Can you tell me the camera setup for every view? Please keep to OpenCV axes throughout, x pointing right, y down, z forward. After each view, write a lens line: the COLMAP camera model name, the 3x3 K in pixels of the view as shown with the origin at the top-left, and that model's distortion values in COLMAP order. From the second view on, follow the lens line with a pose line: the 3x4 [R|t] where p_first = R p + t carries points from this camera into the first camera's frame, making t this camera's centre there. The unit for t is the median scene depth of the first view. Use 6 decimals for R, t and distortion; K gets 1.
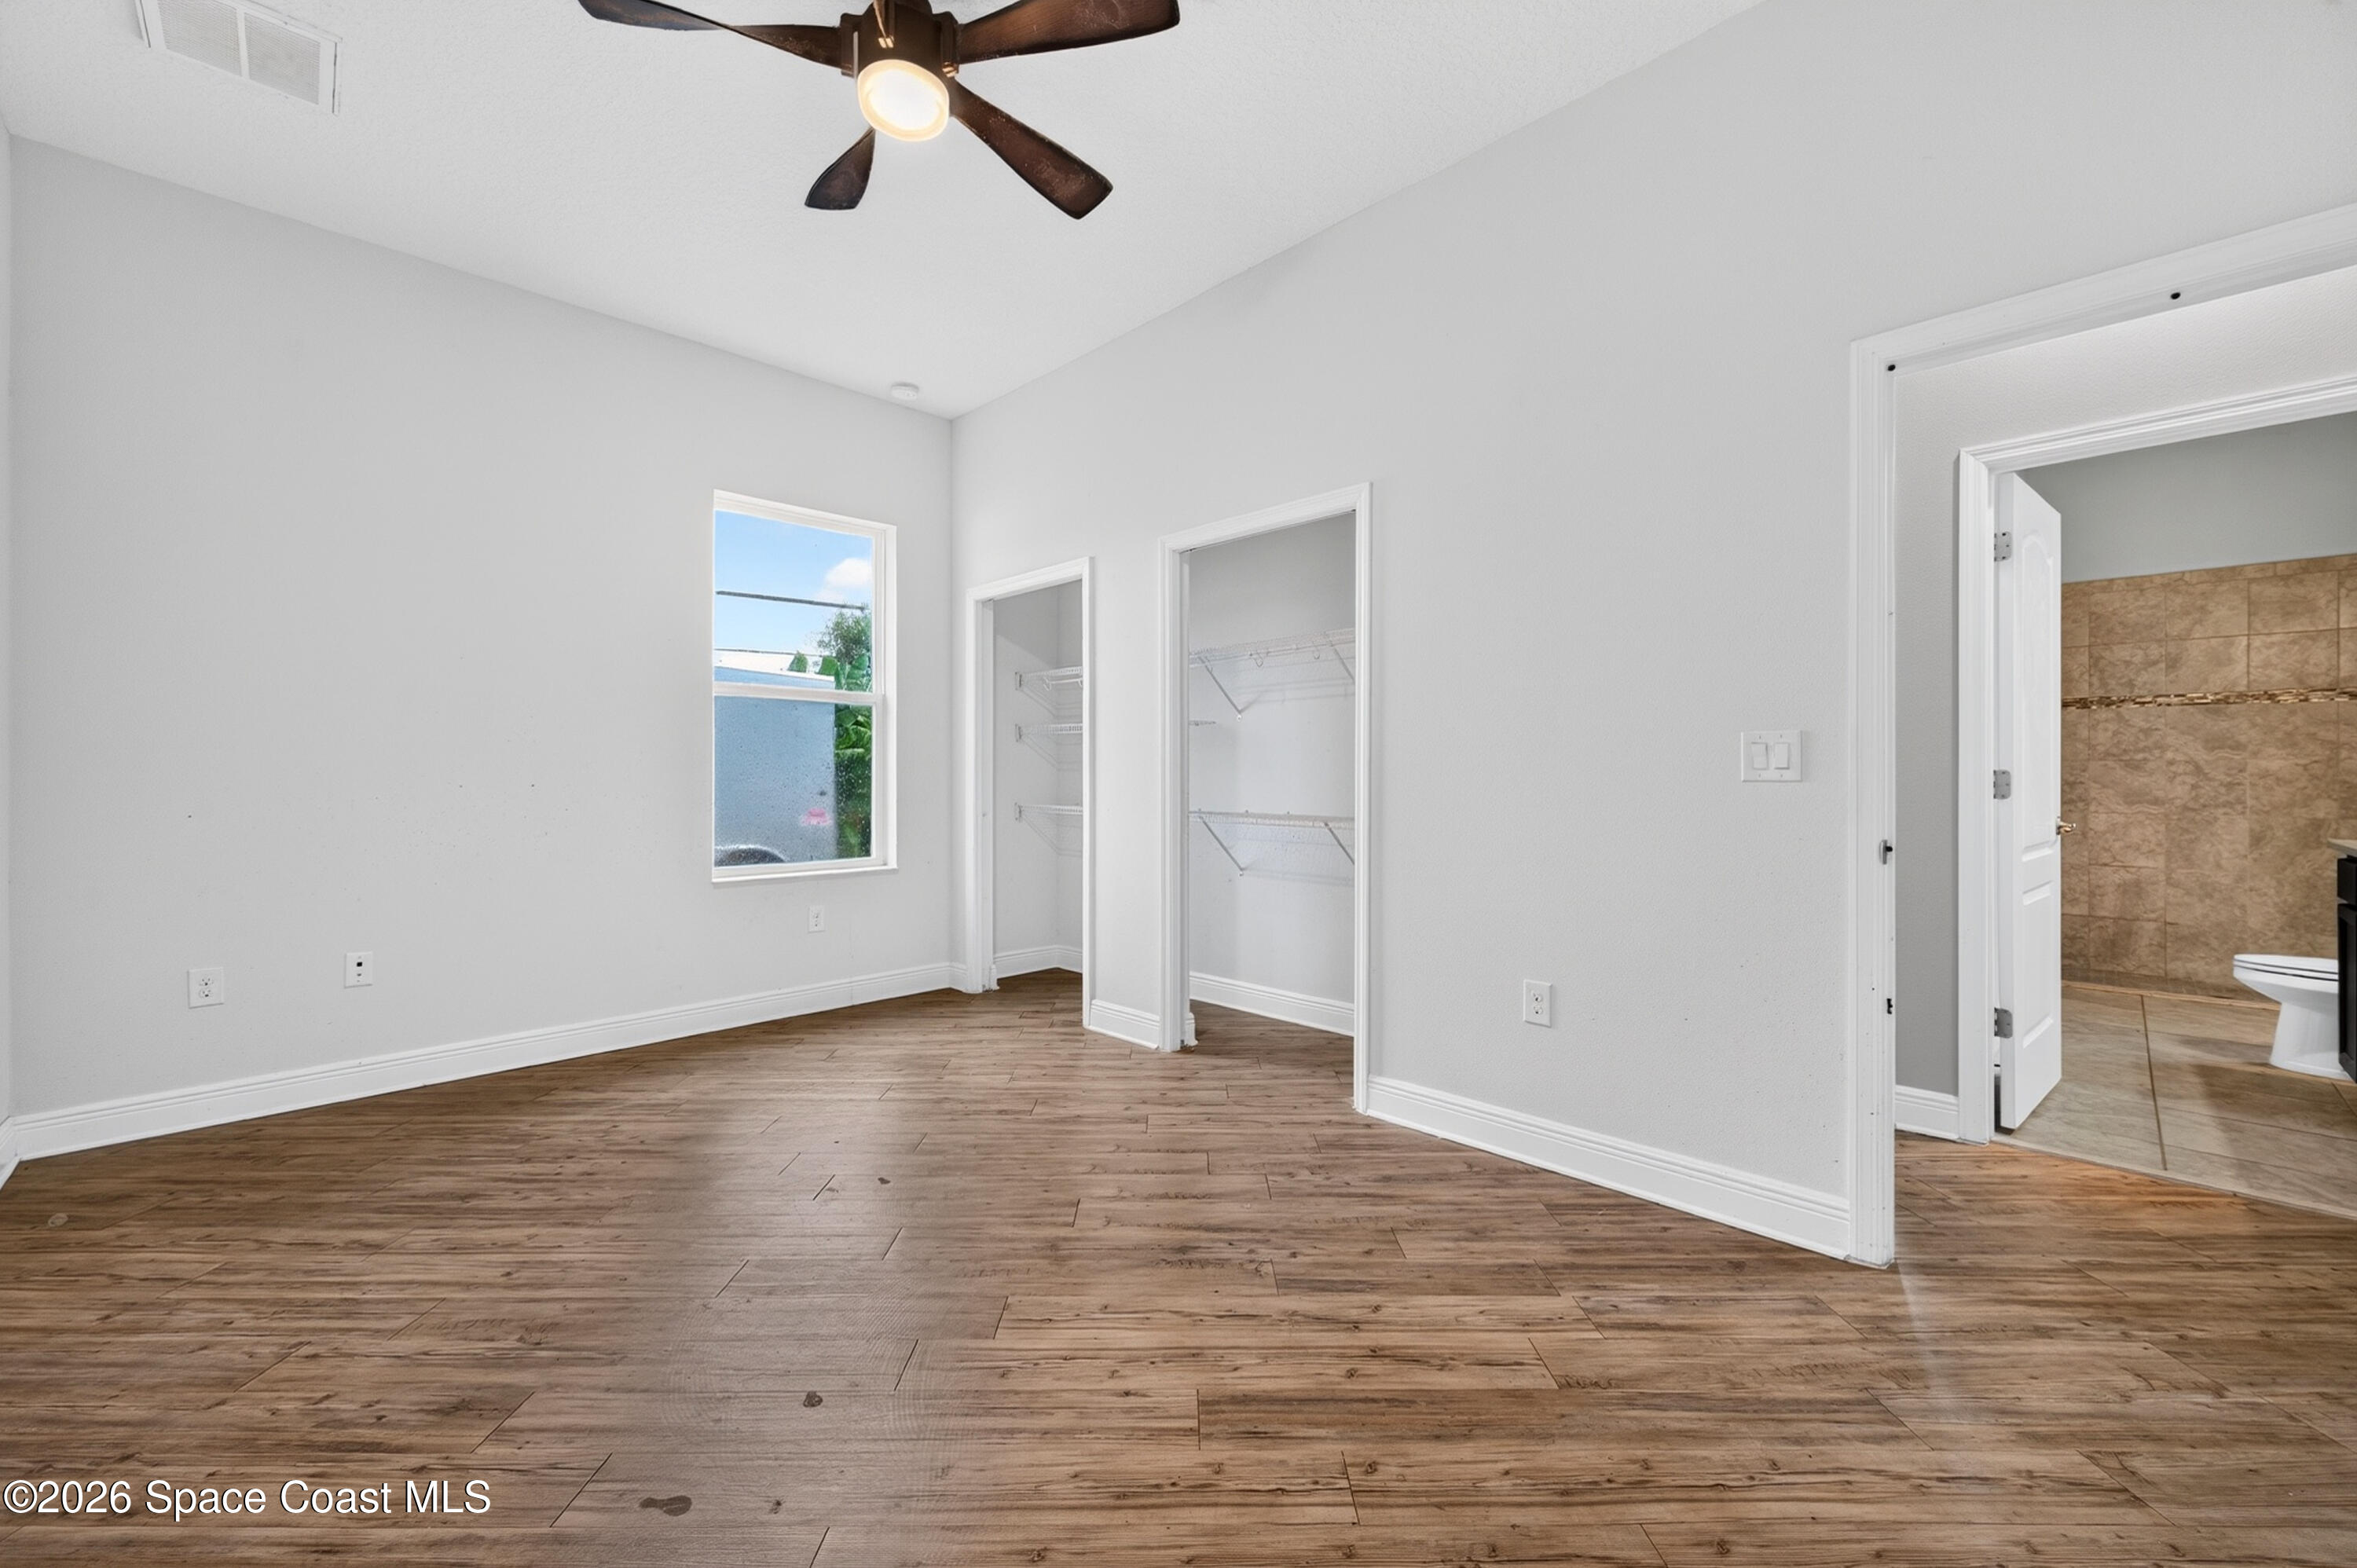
lens RADIAL K [[942.2, 0, 1175.1], [0, 942.2, 778.4], [0, 0, 1]] dist [0.003265, 0.000219]
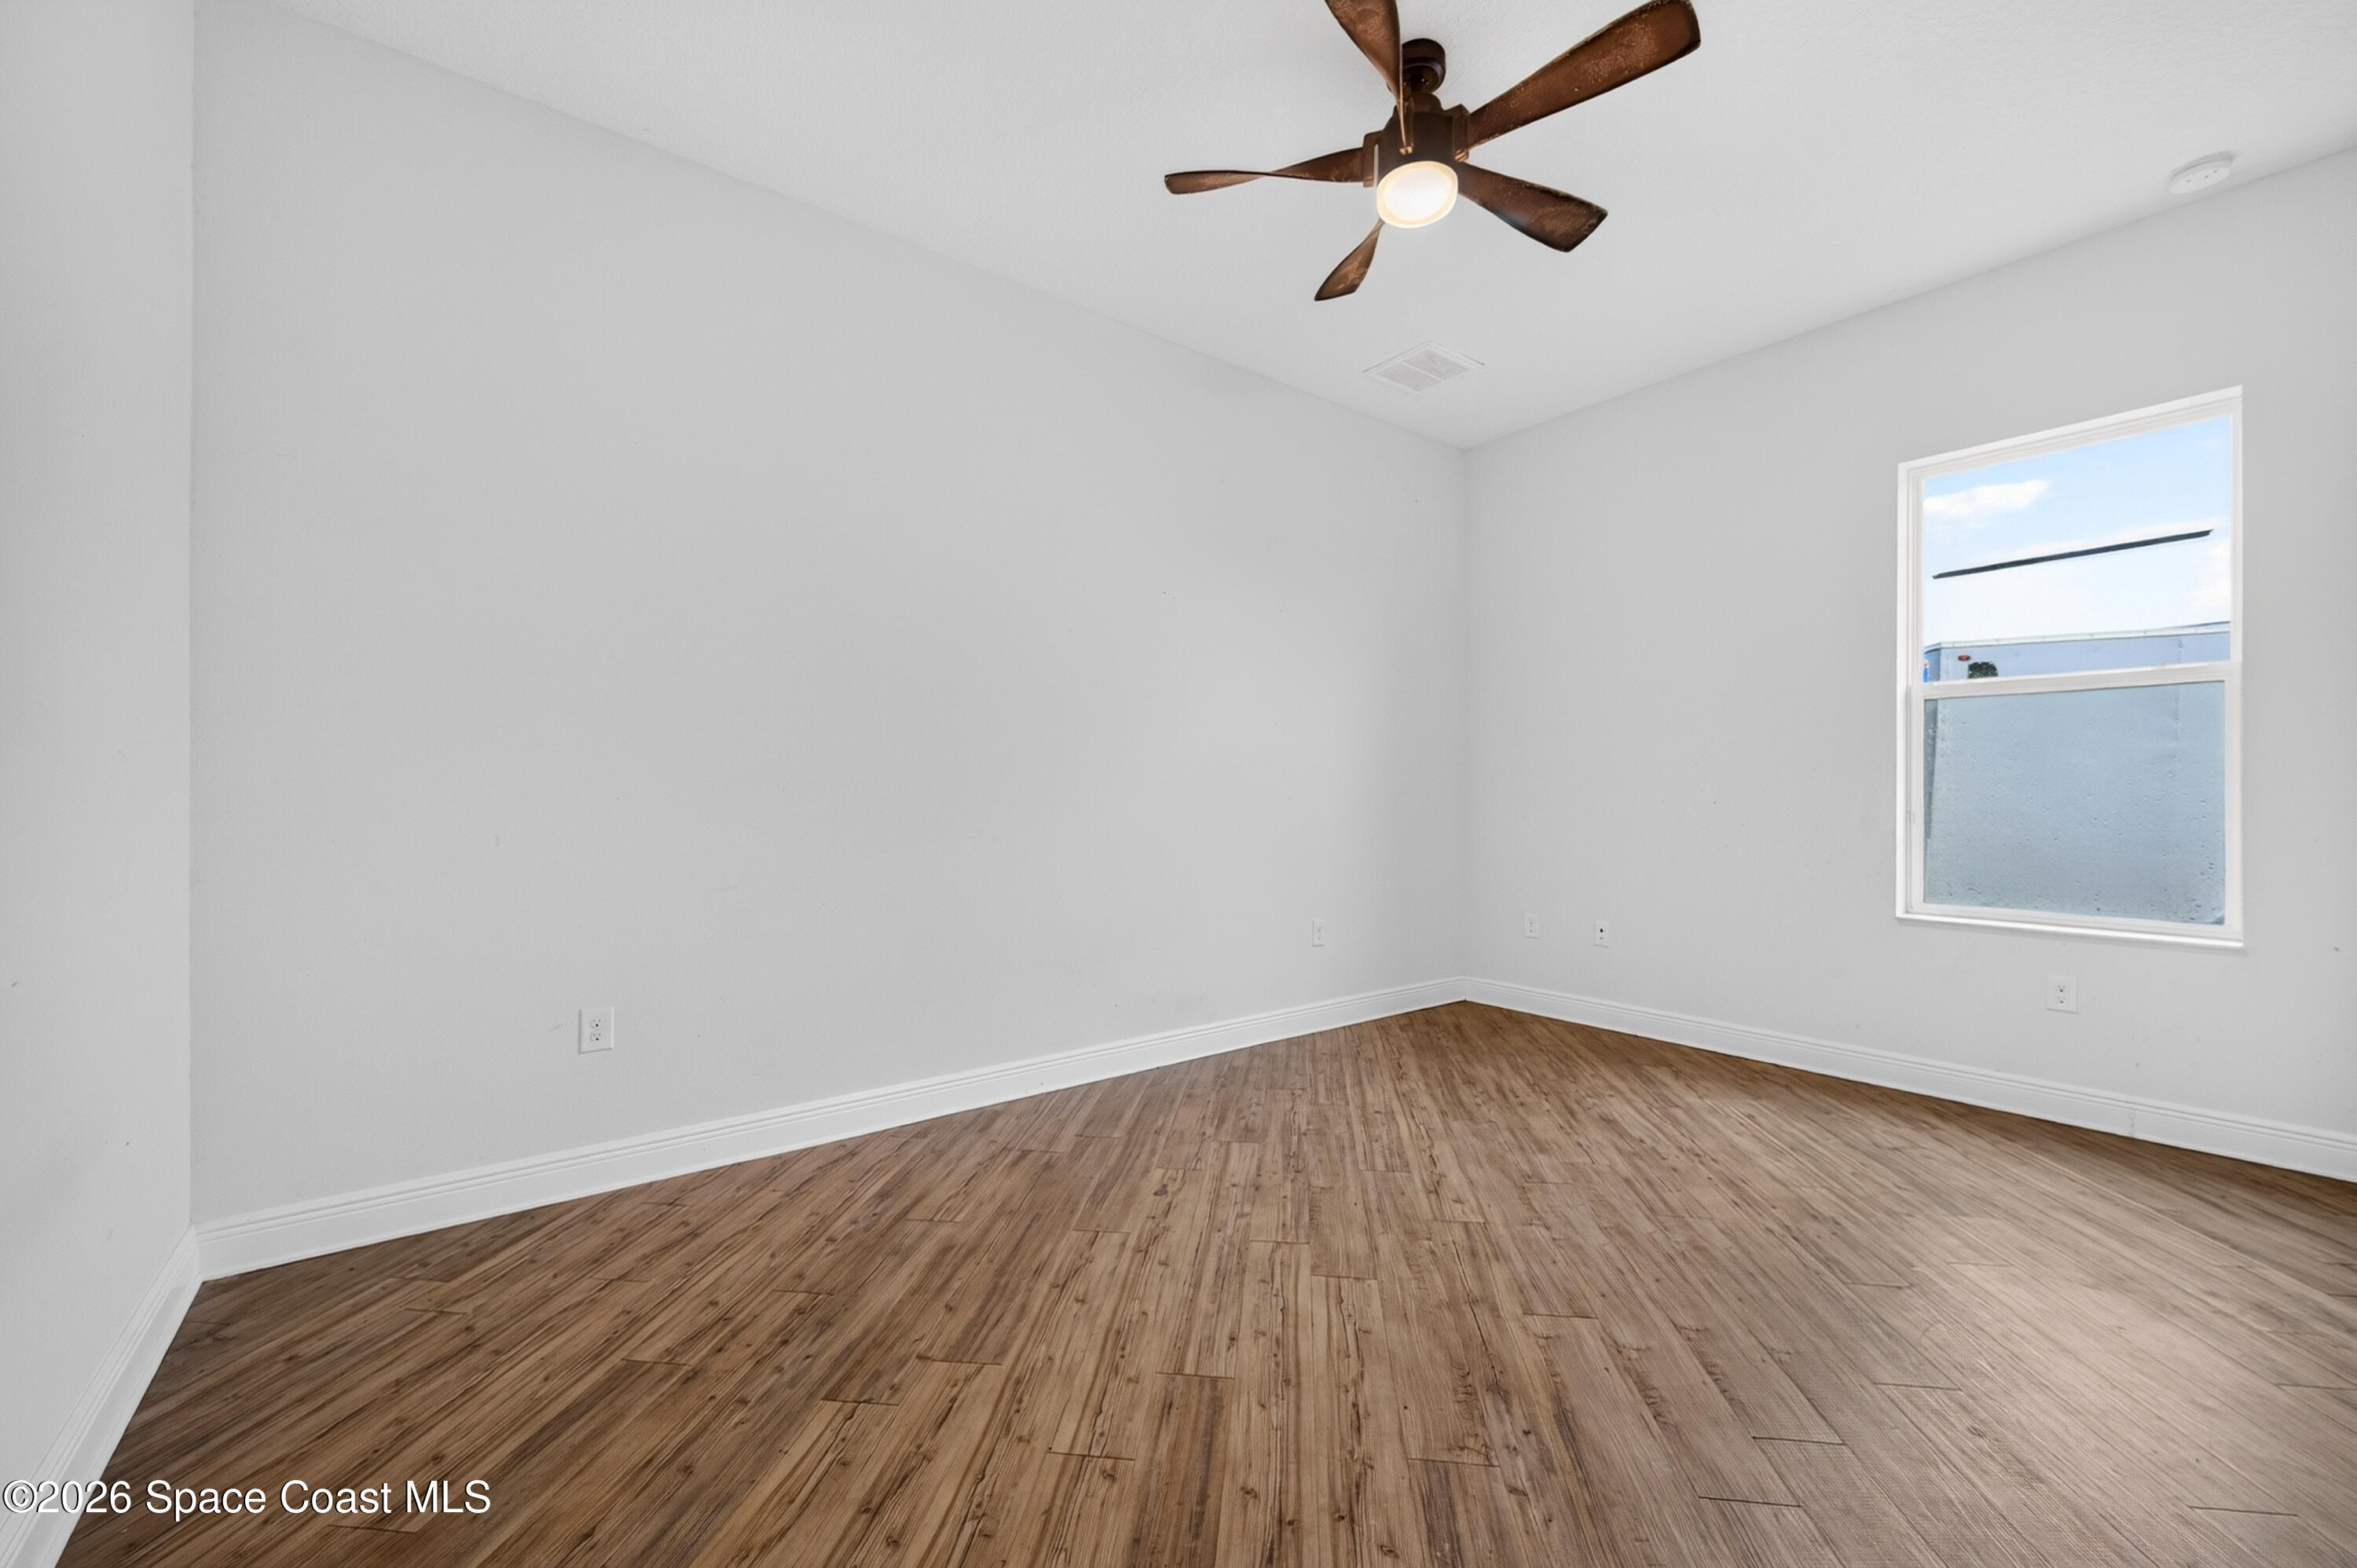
lens RADIAL K [[942.2, 0, 1175.3], [0, 942.2, 787.1], [0, 0, 1]] dist [0.003265, 0.000219]
pose [[-0.138080, -0.002816, -0.990417, 0.928713], [-0.004030, 0.999989, -0.002281, -0.007594], [0.990413, 0.003676, -0.138089, 0.929730]]
